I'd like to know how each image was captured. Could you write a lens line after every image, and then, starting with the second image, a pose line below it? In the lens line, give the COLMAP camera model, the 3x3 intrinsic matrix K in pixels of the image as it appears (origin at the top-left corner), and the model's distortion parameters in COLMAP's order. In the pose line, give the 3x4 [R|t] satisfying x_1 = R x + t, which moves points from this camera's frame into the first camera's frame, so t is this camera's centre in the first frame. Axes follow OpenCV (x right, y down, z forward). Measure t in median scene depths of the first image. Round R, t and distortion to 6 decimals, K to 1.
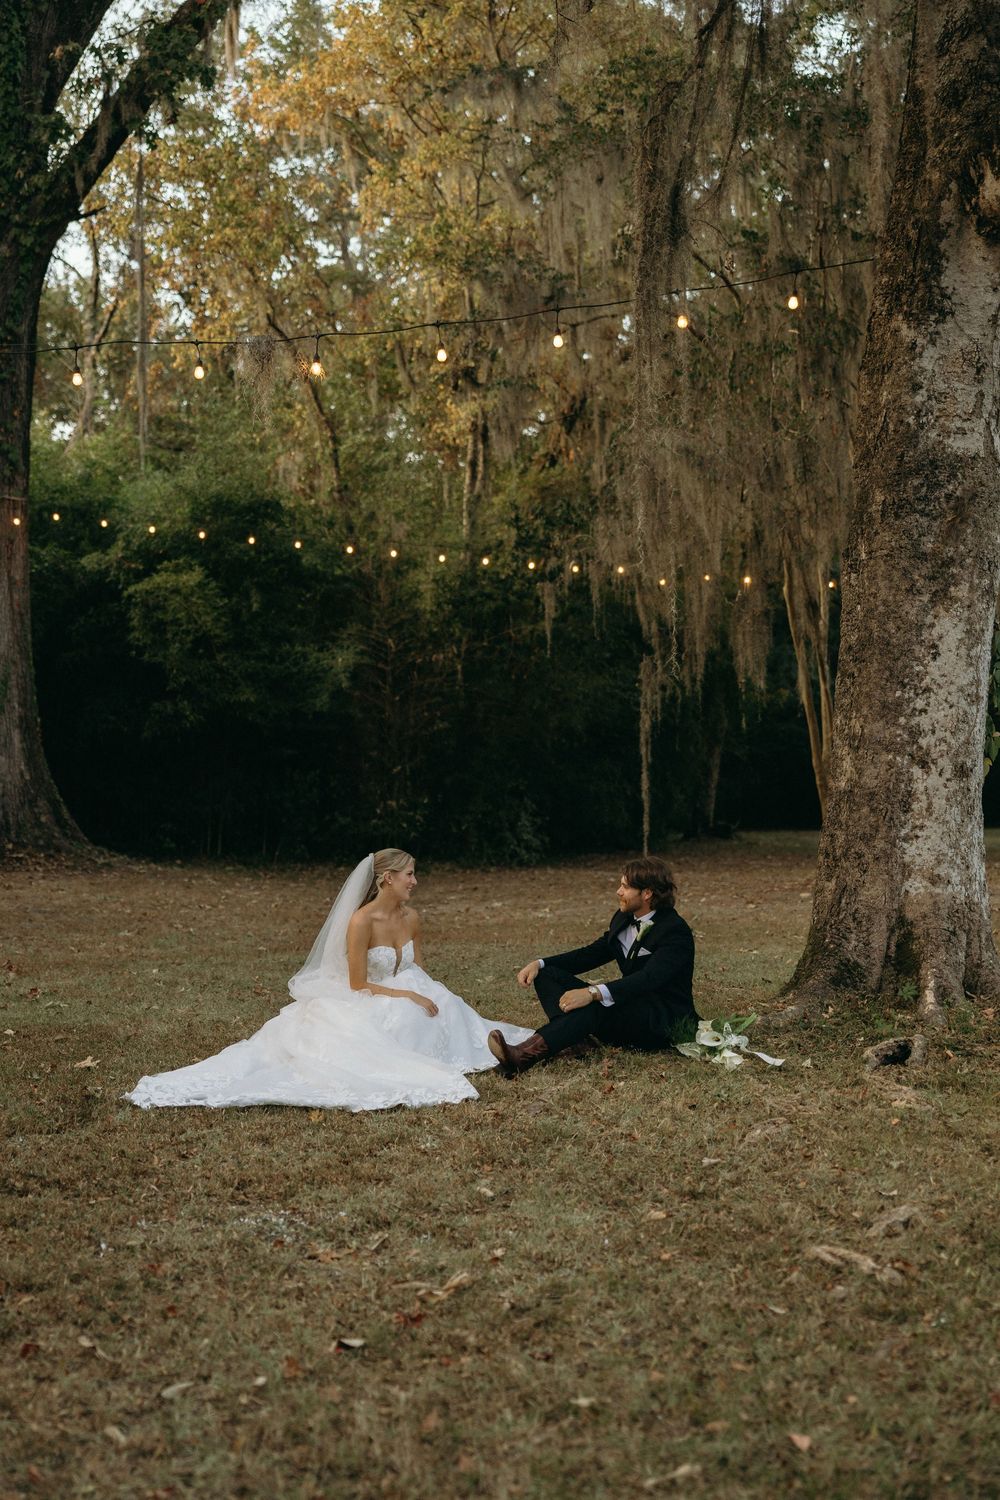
lens RADIAL K [[1883.0, 0, 500.0], [0, 1883.0, 750.0], [0, 0, 1]] dist [0.017809, -0.000939]
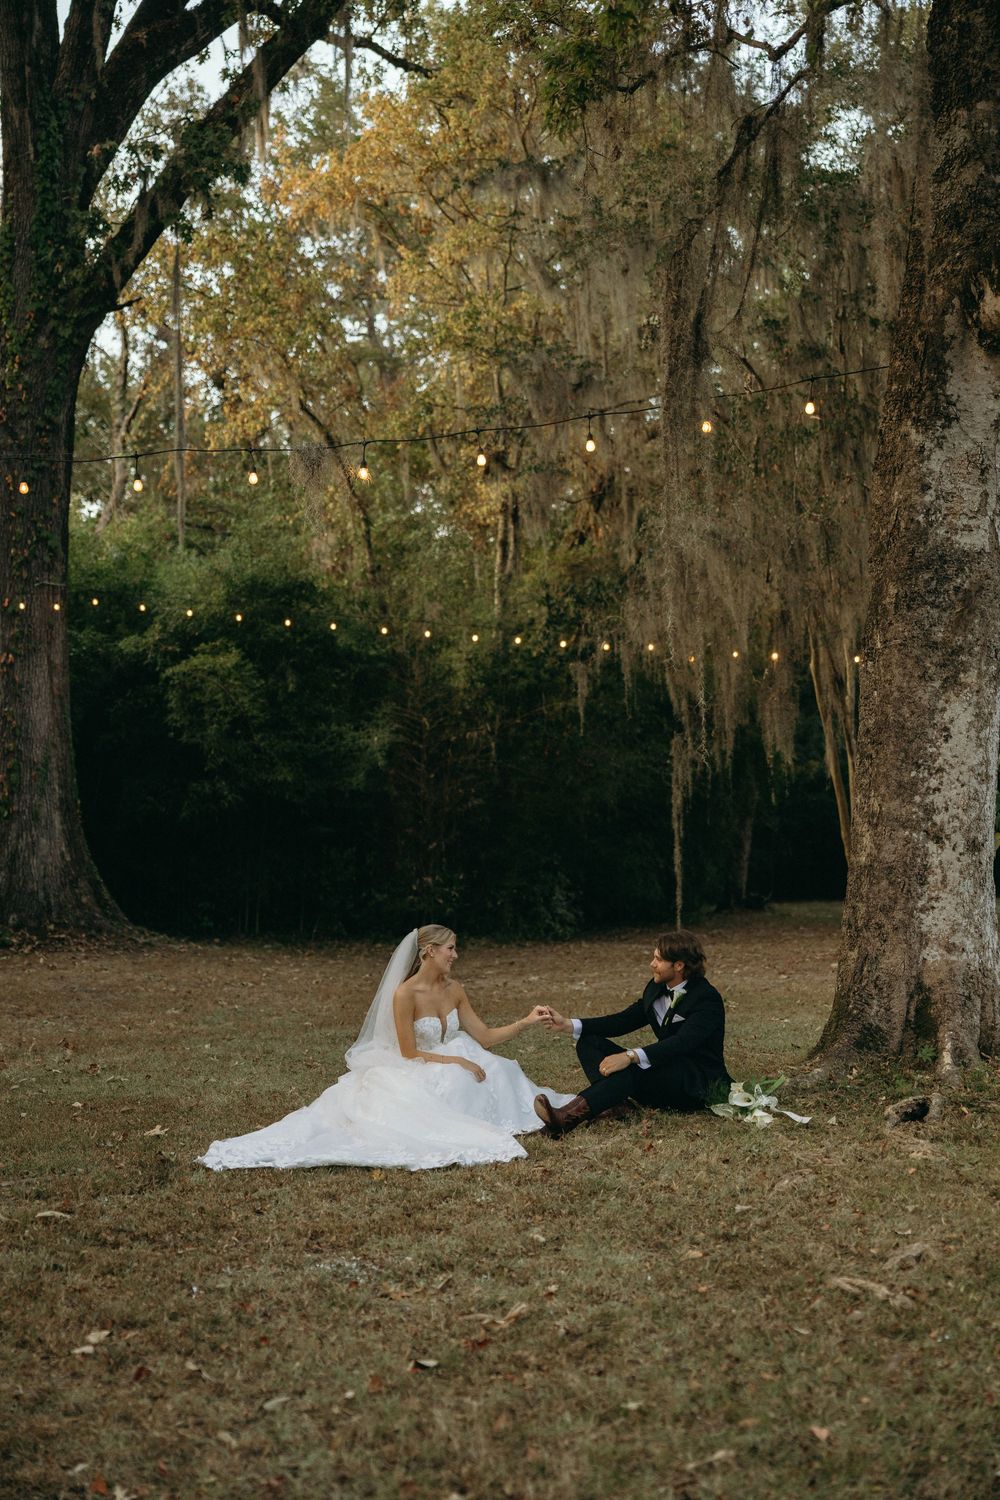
lens RADIAL K [[2081.8, 0, 547.8], [0, 2081.8, 745.4], [0, 0, 1]] dist [0.012757, 0.029540]
pose [[0.999811, -0.011366, 0.015790, -0.014313], [0.011864, 0.999423, -0.031825, -0.010822], [-0.015419, 0.032006, 0.999369, -0.176977]]
